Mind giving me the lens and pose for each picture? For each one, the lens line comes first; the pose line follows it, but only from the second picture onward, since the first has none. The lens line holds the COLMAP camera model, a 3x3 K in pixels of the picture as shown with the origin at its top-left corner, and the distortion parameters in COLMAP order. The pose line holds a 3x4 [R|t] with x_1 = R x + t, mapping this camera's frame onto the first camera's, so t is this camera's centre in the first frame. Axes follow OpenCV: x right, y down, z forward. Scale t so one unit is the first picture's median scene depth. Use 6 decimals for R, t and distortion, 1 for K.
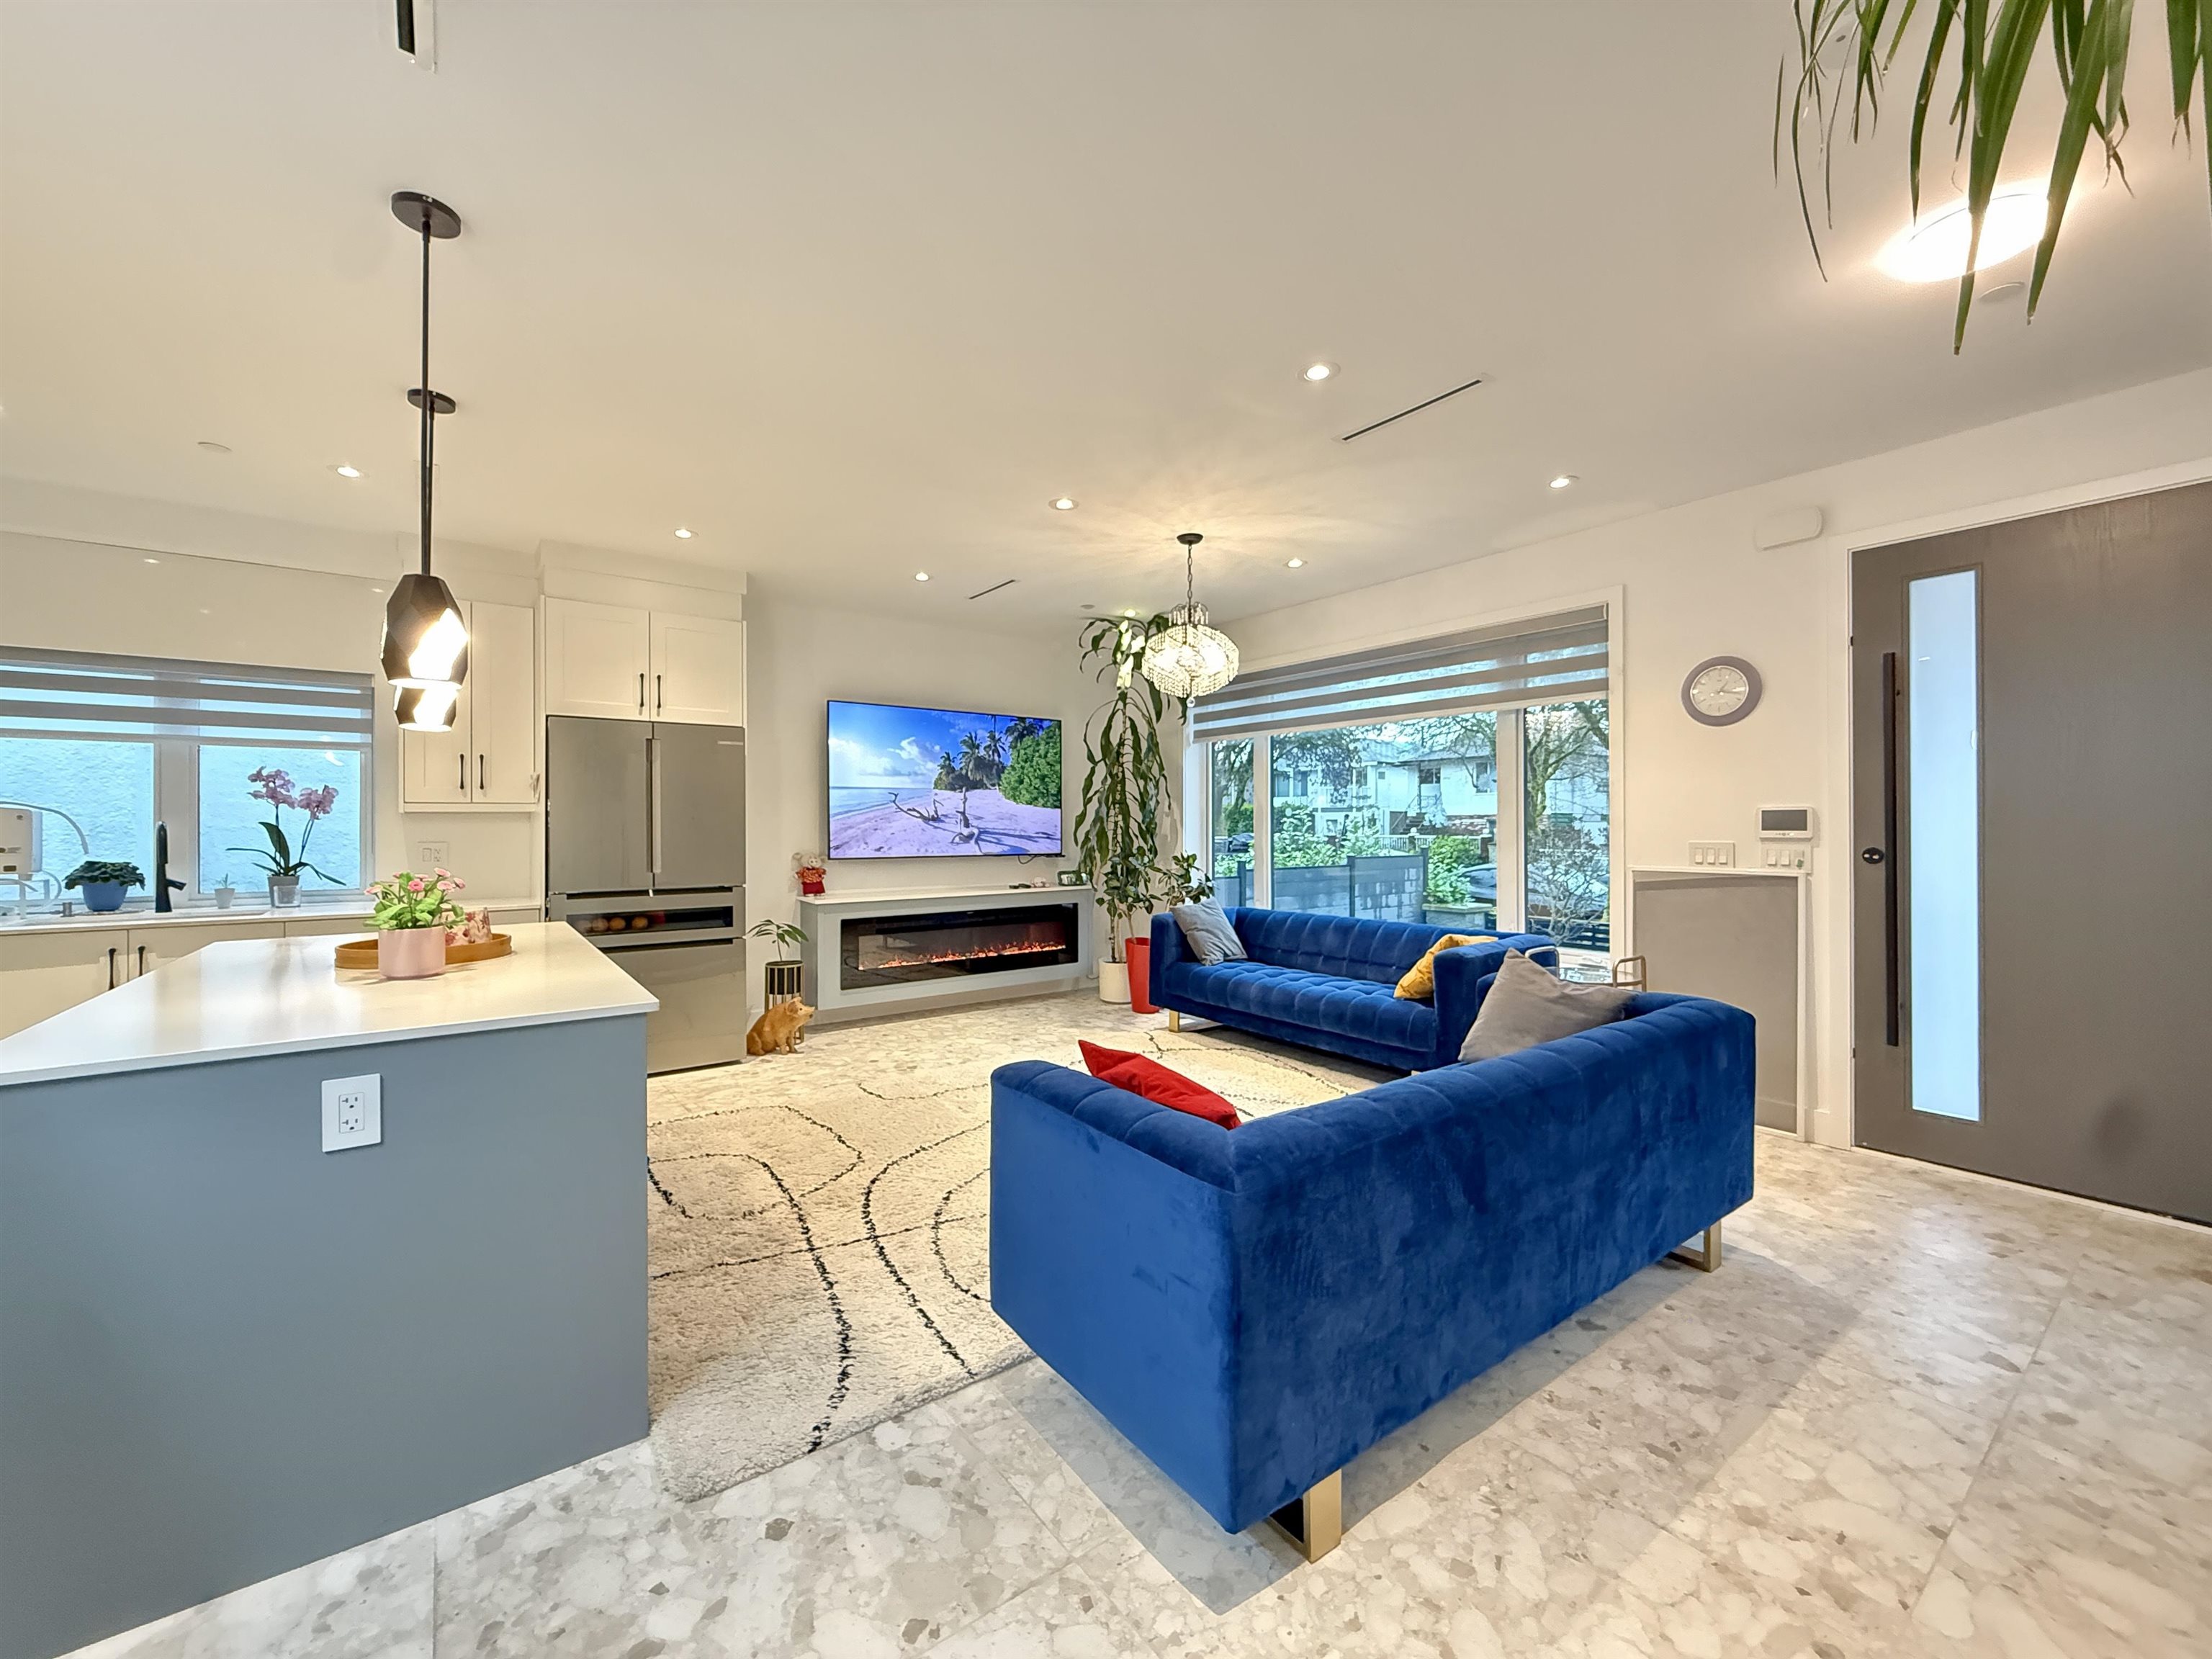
lens RADIAL K [[885.6, 0, 1104.4], [0, 885.6, 828.3], [0, 0, 1]] dist [-0.000683, -0.000072]
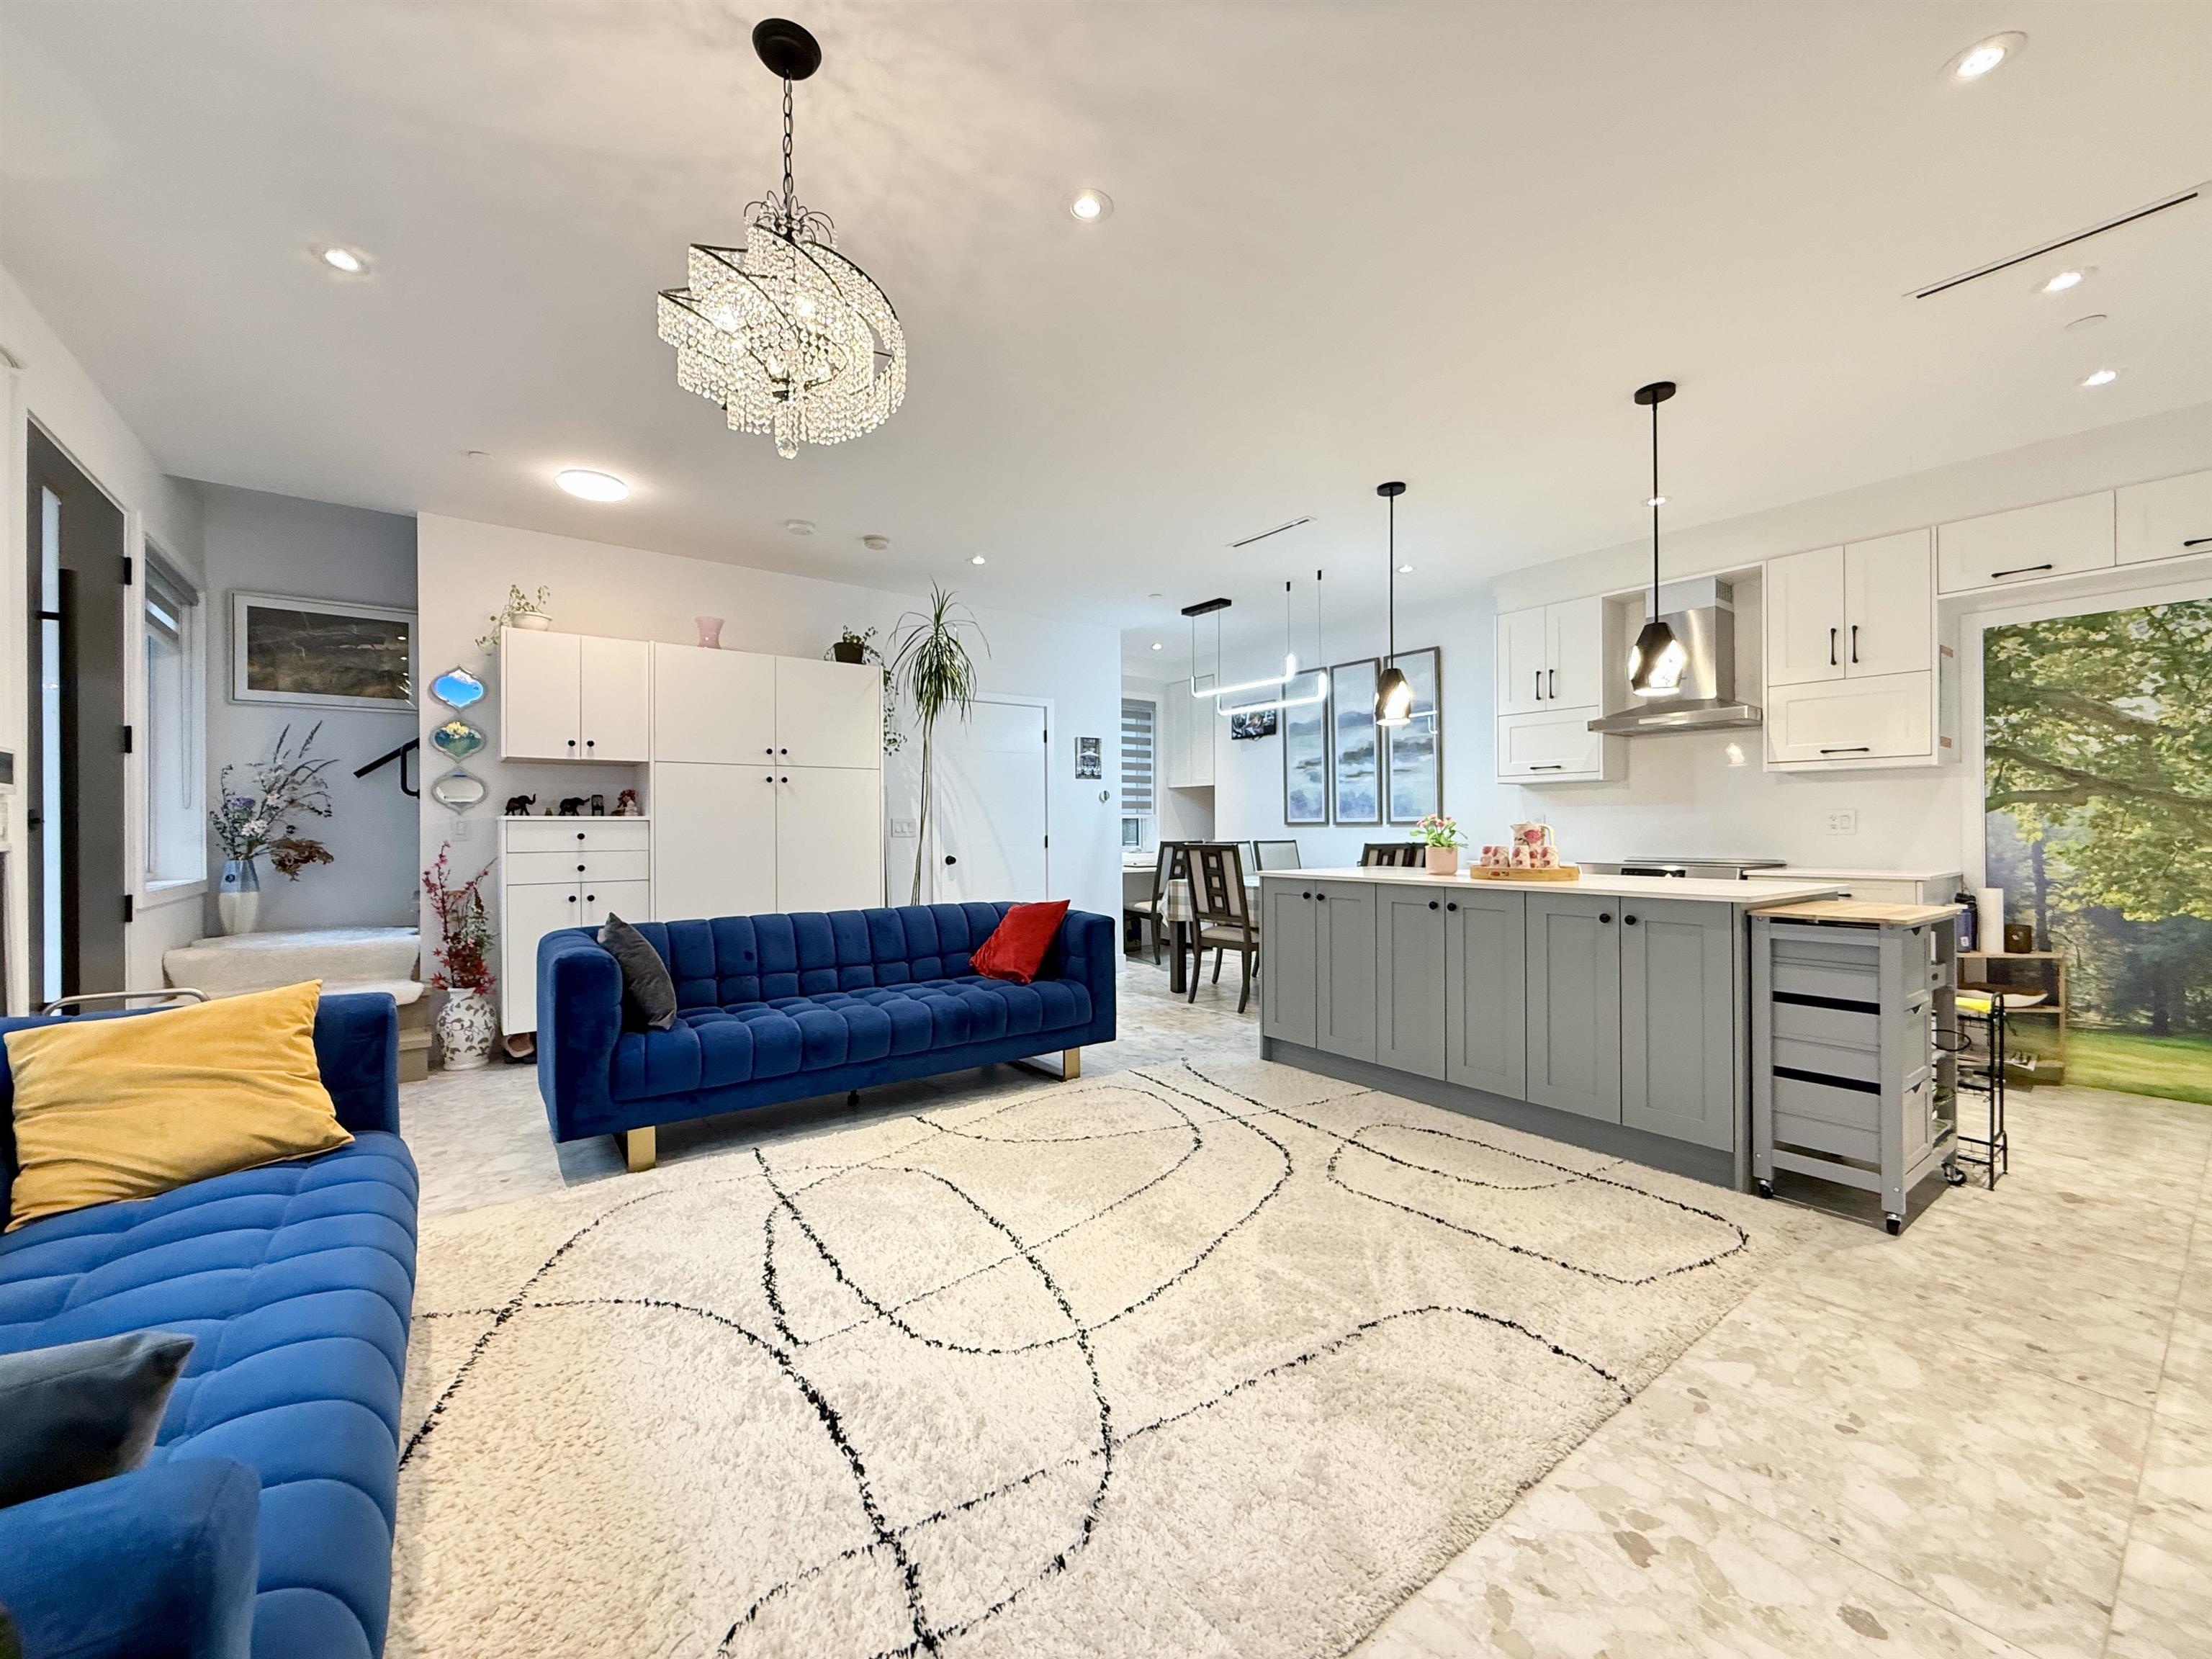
lens RADIAL K [[885.6, 0, 1106.0], [0, 885.6, 828.2], [0, 0, 1]] dist [-0.000683, -0.000072]
pose [[-0.999942, 0.005319, -0.009378, -0.044550], [0.005309, 0.999985, 0.001021, 0.035339], [0.009383, 0.000971, -0.999956, 1.385984]]
